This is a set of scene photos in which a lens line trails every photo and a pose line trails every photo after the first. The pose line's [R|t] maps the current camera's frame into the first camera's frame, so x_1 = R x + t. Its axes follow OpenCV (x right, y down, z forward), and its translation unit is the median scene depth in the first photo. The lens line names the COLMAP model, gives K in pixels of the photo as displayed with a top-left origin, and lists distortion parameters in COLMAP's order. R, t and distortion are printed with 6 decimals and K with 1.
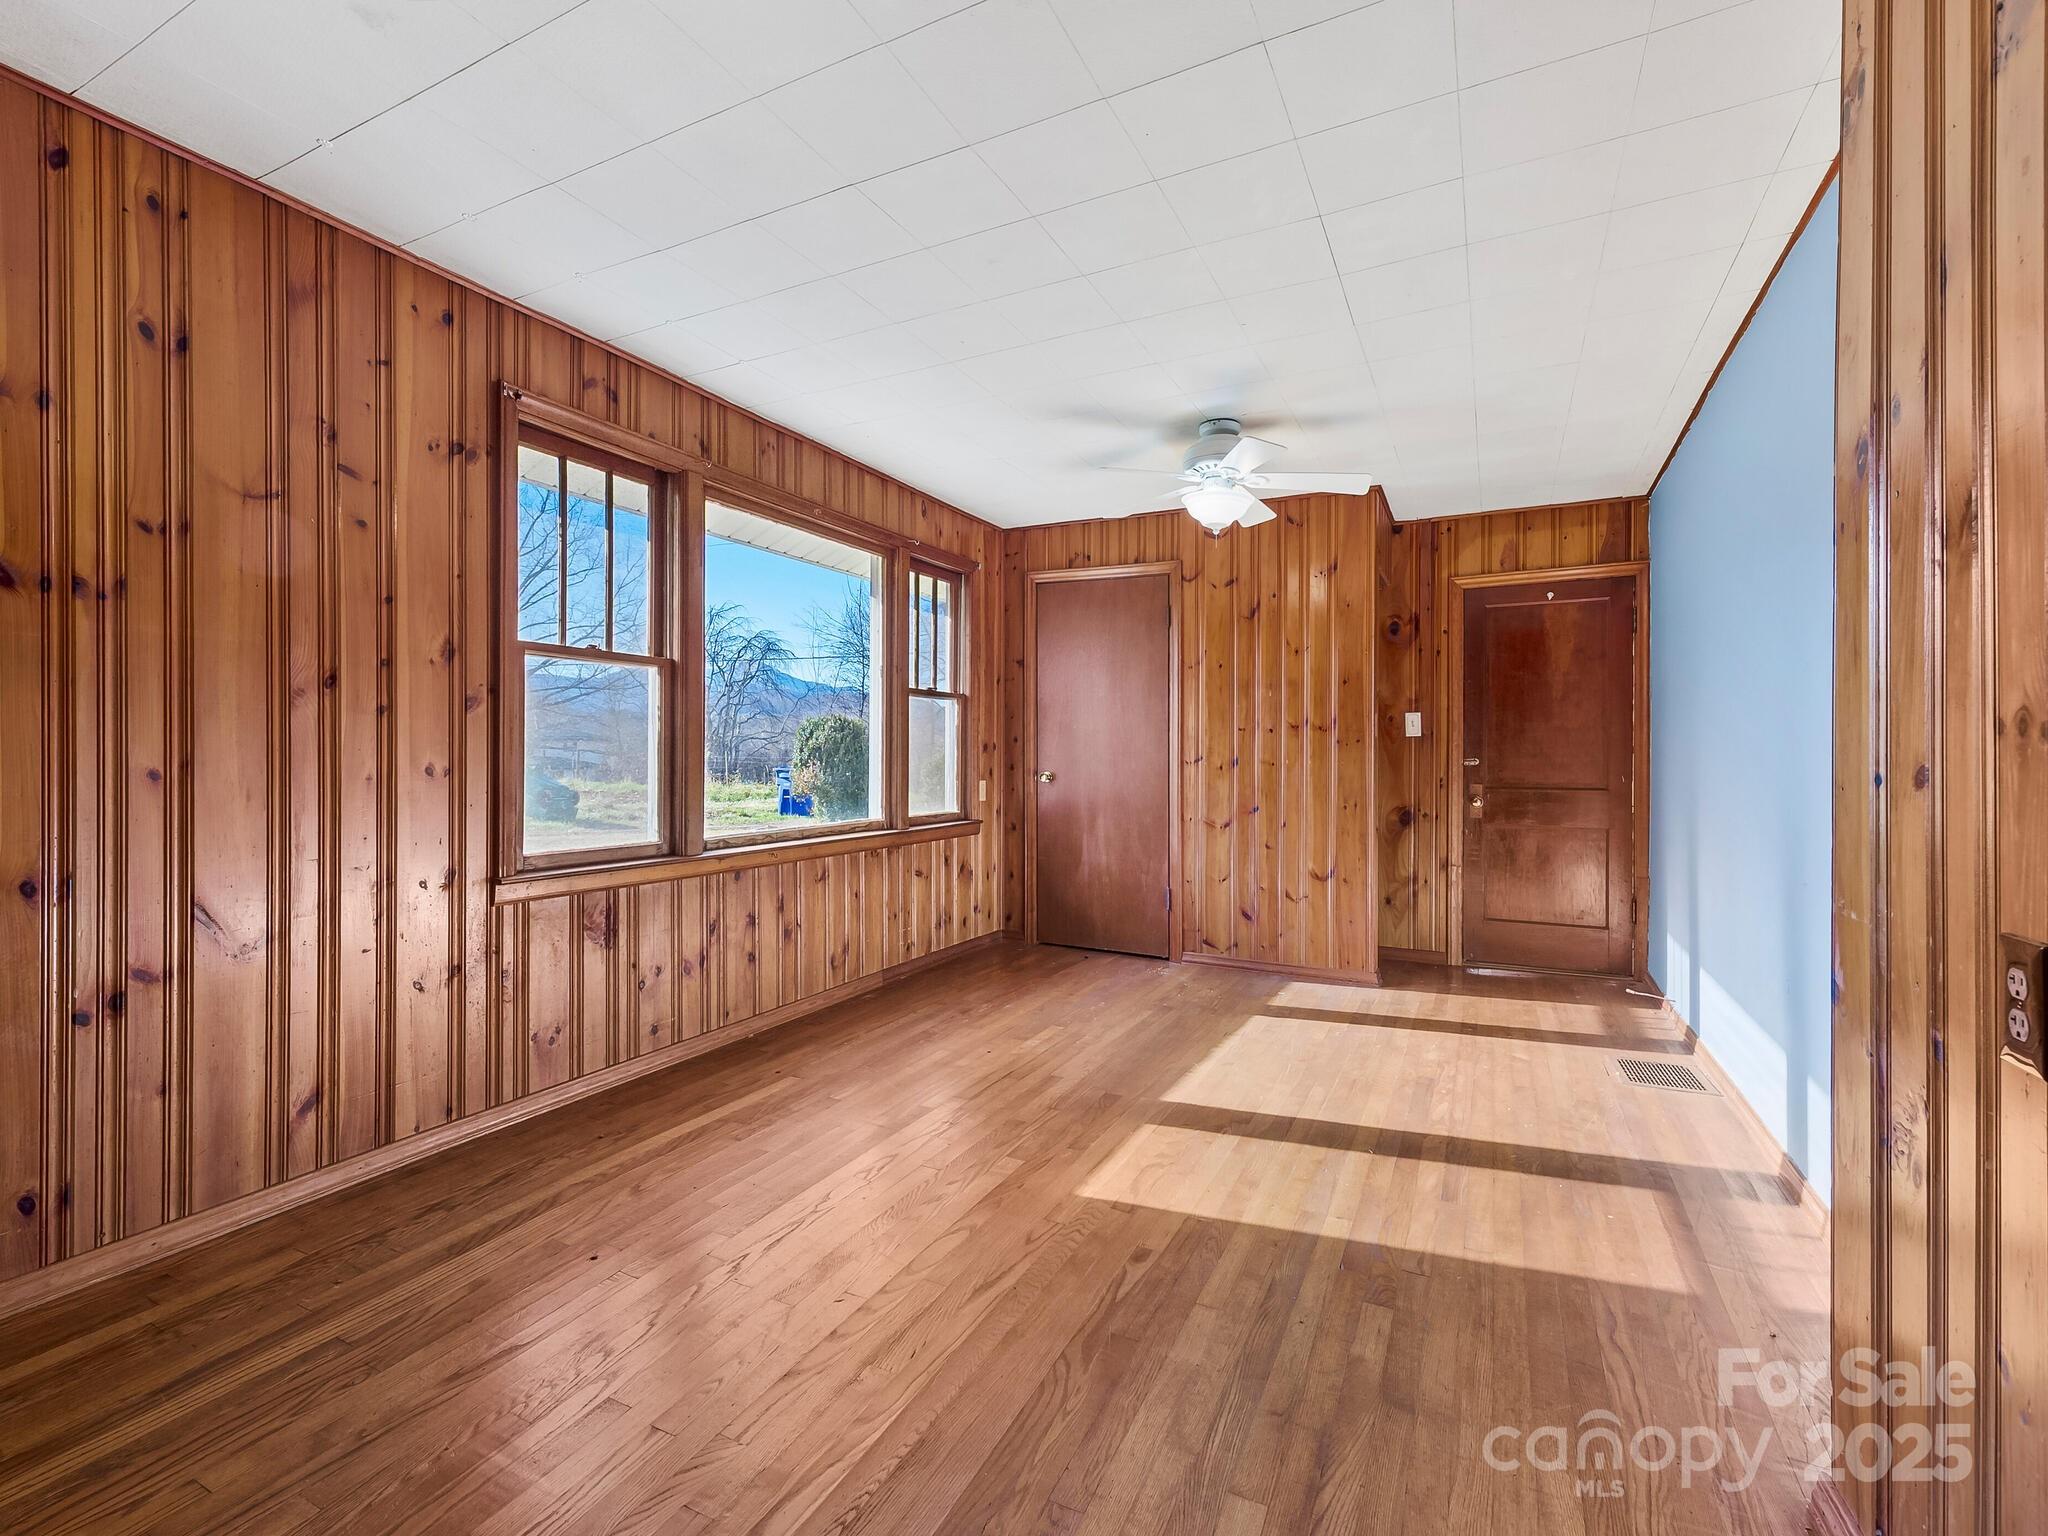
lens RADIAL K [[933.7, 0, 1020.4], [0, 933.7, 756.7], [0, 0, 1]] dist [-0.013877, -0.000477]
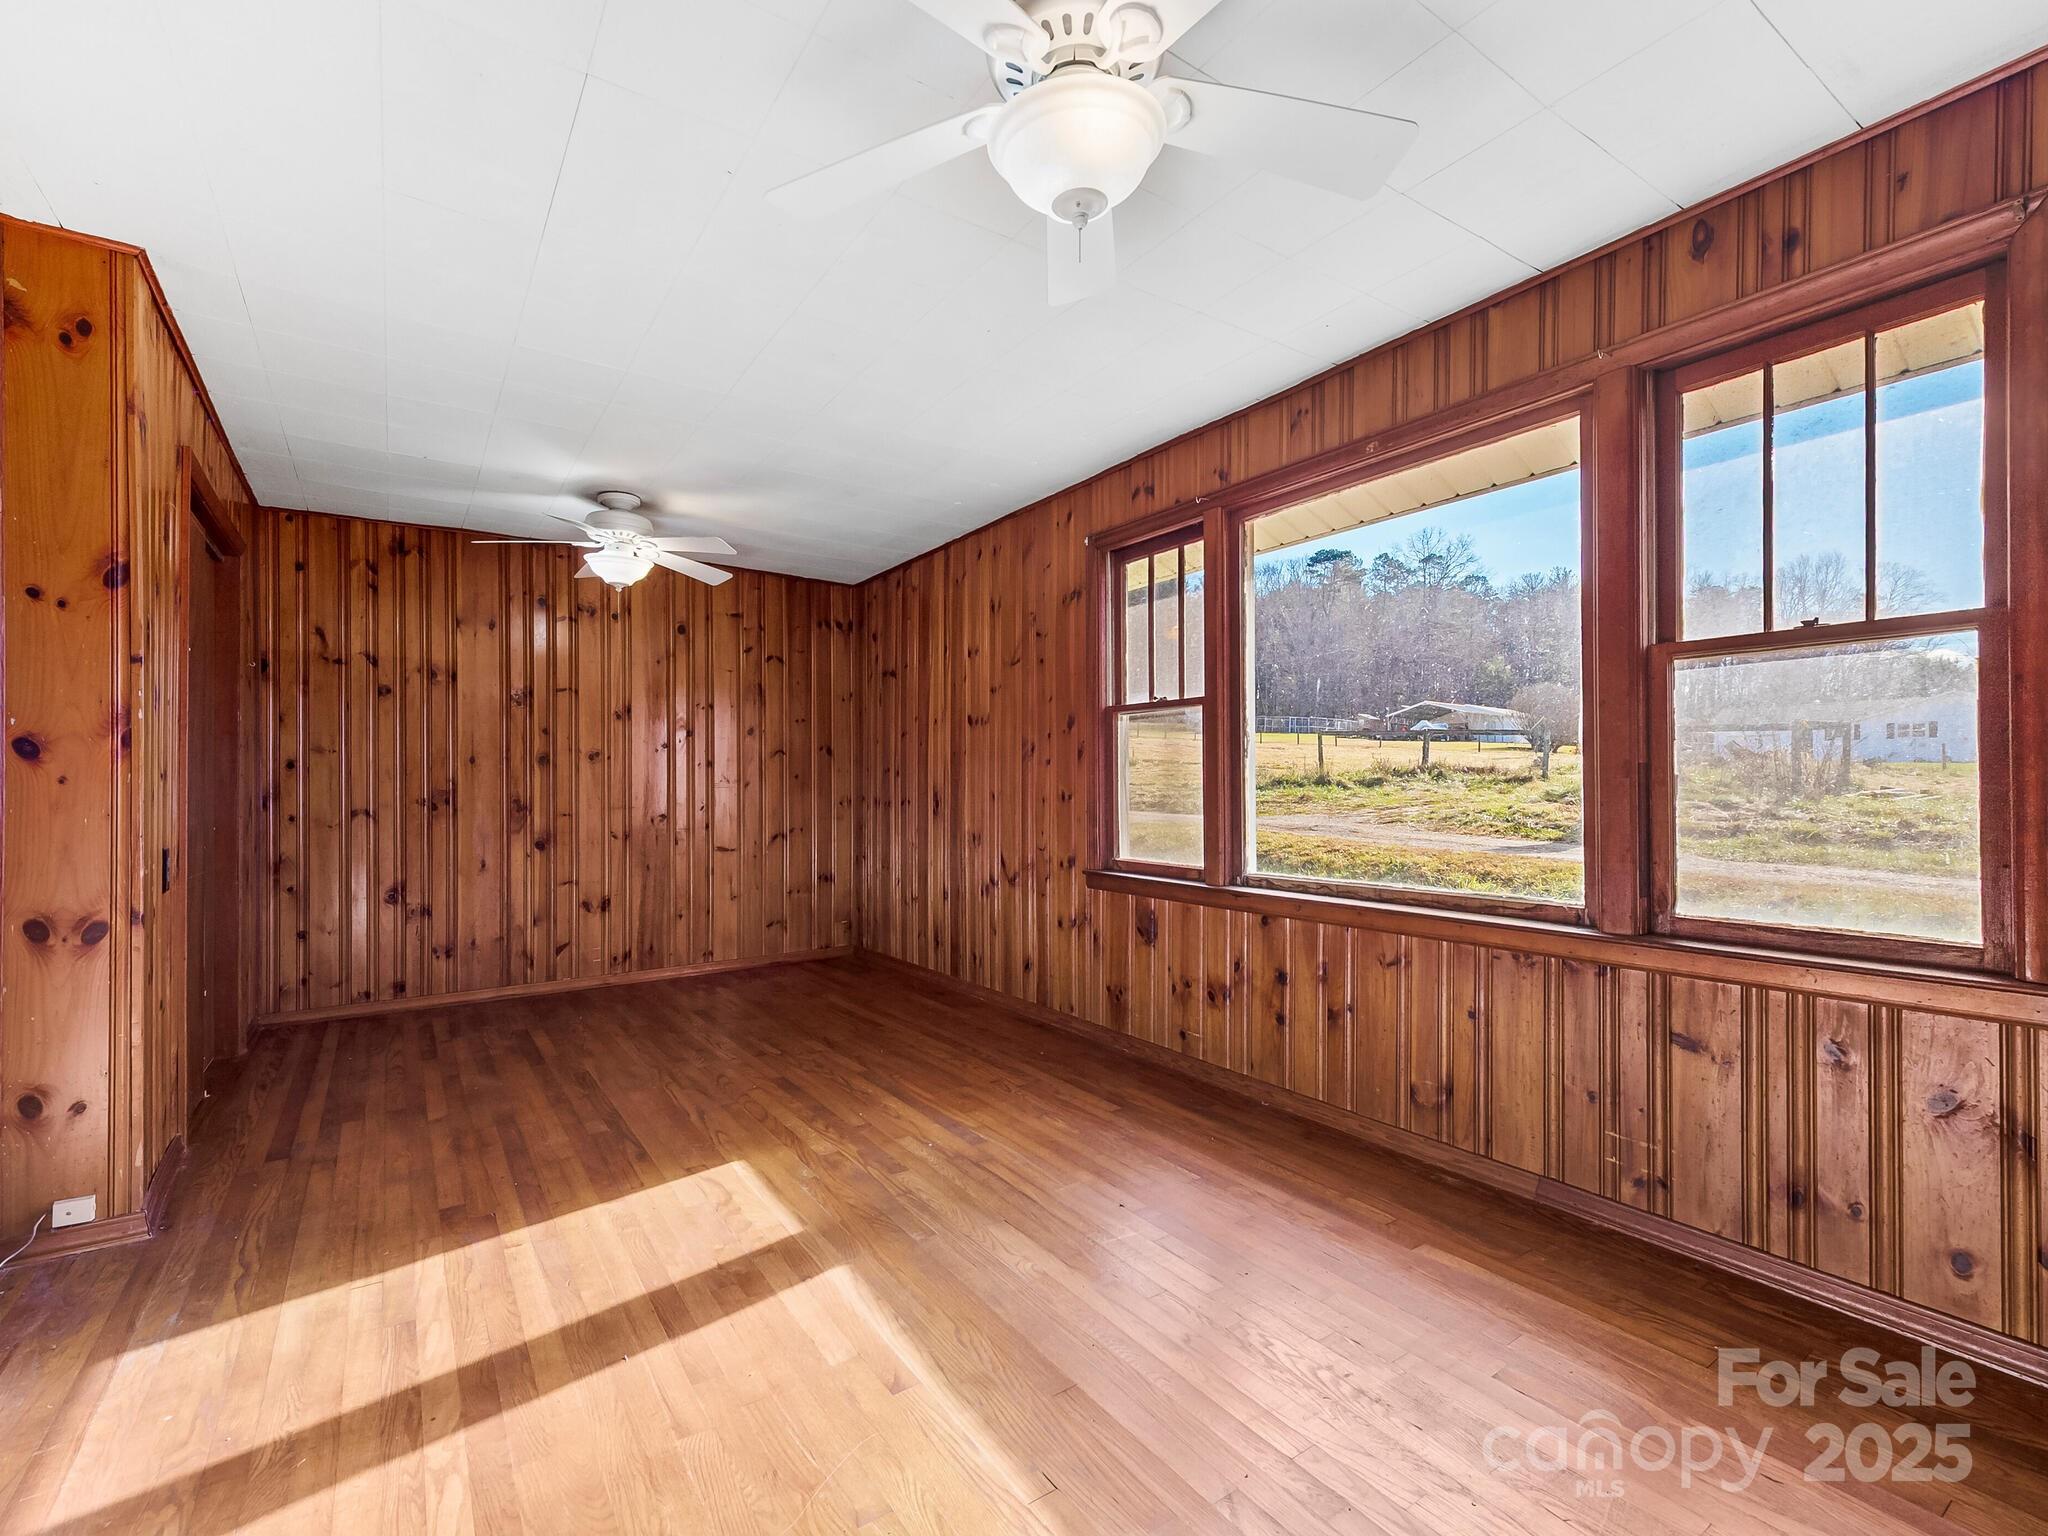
lens RADIAL K [[933.7, 0, 1020.4], [0, 933.7, 778.8], [0, 0, 1]] dist [-0.013877, -0.000477]
pose [[-0.487070, -0.008119, -0.873325, 0.702804], [-0.007765, 0.999958, -0.004965, -0.003387], [0.873328, 0.004363, -0.487112, 1.438832]]
